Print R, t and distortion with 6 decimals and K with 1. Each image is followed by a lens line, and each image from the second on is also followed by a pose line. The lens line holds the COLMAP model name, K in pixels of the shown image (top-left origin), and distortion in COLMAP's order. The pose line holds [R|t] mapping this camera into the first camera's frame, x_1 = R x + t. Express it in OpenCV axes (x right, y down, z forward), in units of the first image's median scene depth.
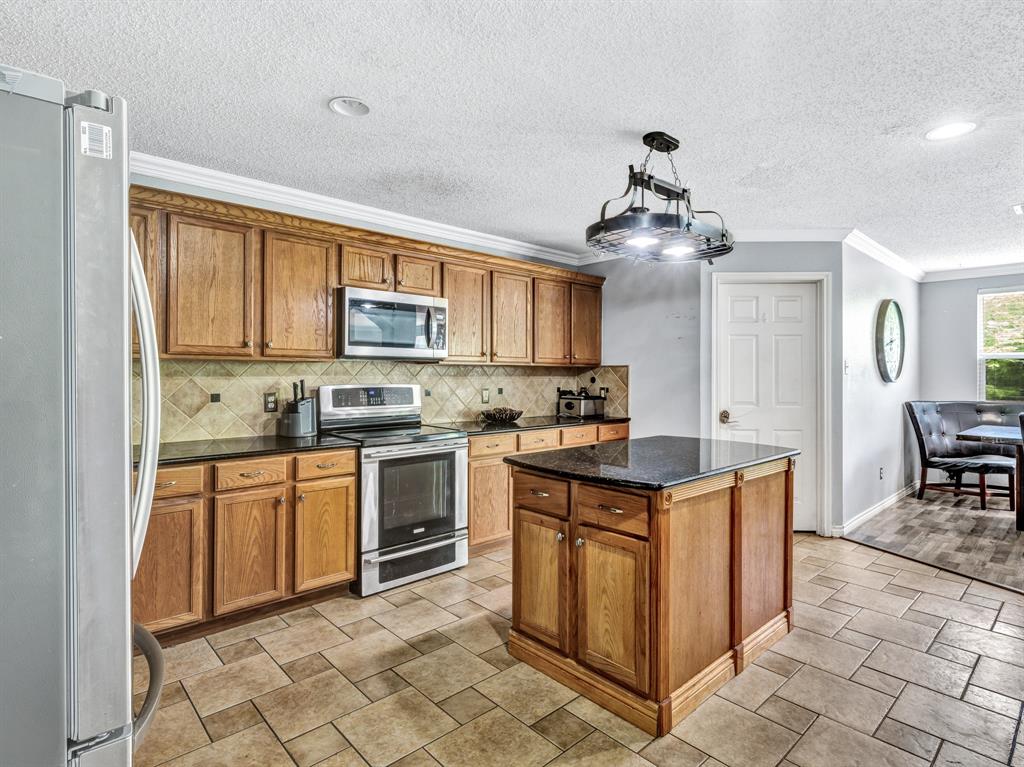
lens RADIAL K [[545.1, 0, 517.1], [0, 545.1, 374.7], [0, 0, 1]] dist [-0.008054, -0.001378]
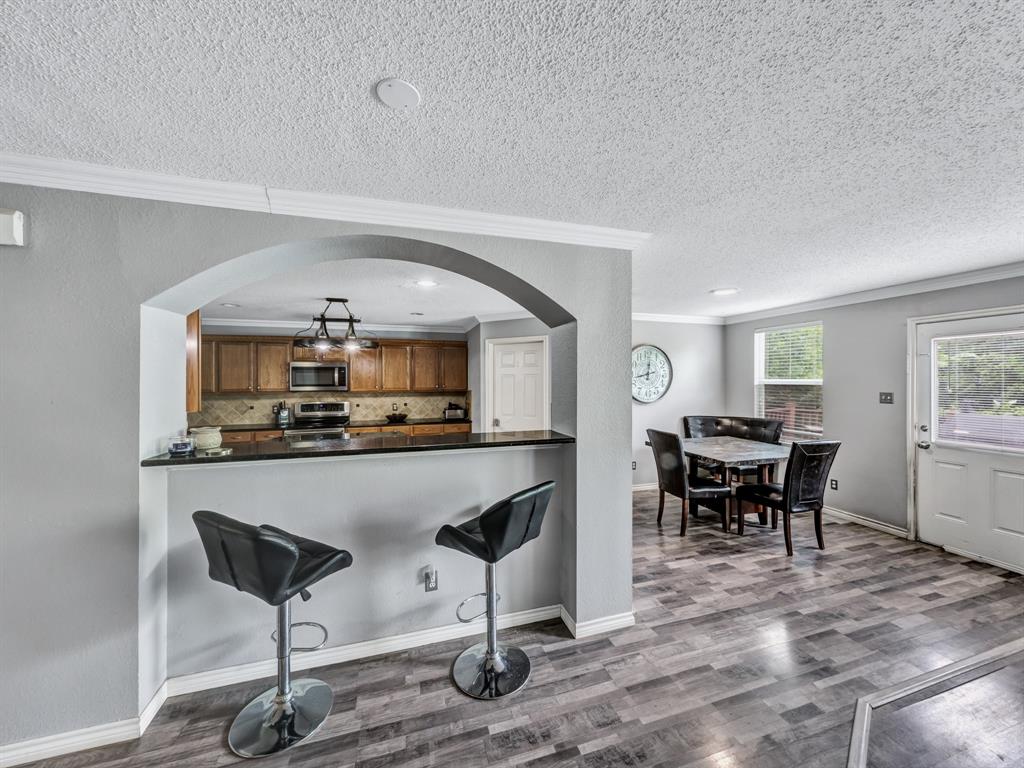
lens RADIAL K [[391.5, 0, 514.9], [0, 391.5, 380.6], [0, 0, 1]] dist [-0.000025, 0.000085]
pose [[0.899776, -0.006001, -0.436310, 0.931263], [0.007314, 0.999972, 0.001330, -0.053642], [0.436290, -0.004388, 0.899795, -0.074227]]
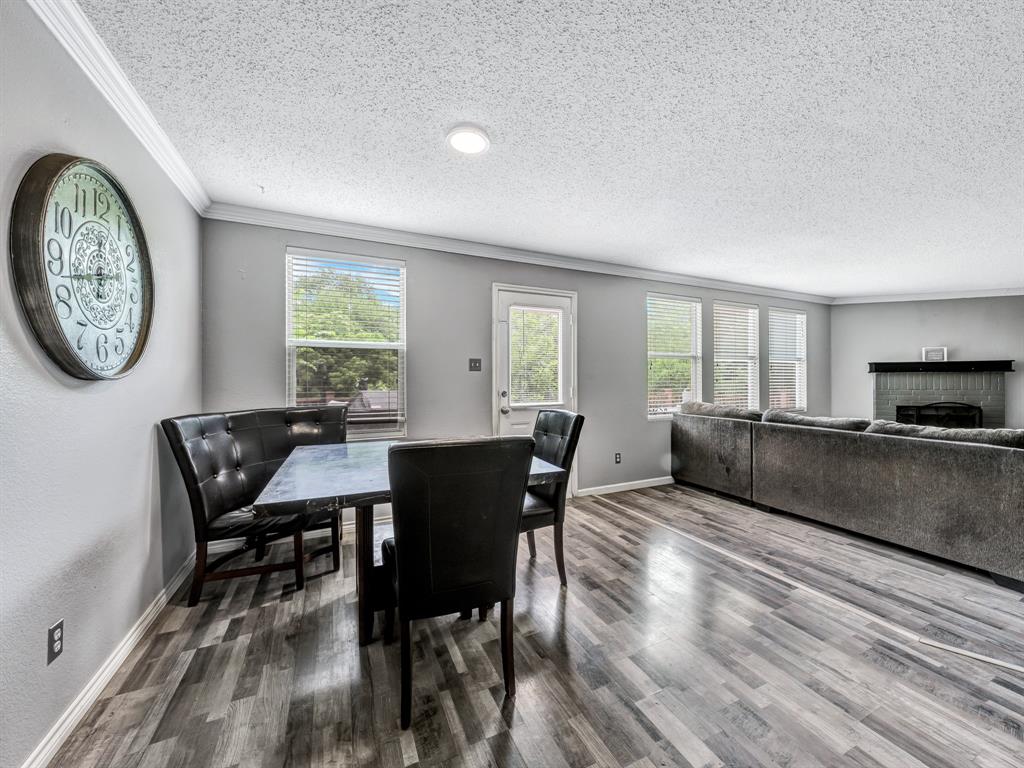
lens RADIAL K [[391.5, 0, 514.8], [0, 391.5, 377.0], [0, 0, 1]] dist [-0.000025, 0.000085]
pose [[0.301939, -0.001033, 0.953327, 0.578566], [0.001882, 0.999998, 0.000487, 0.013493], [-0.953325, 0.001647, 0.301941, 0.714161]]
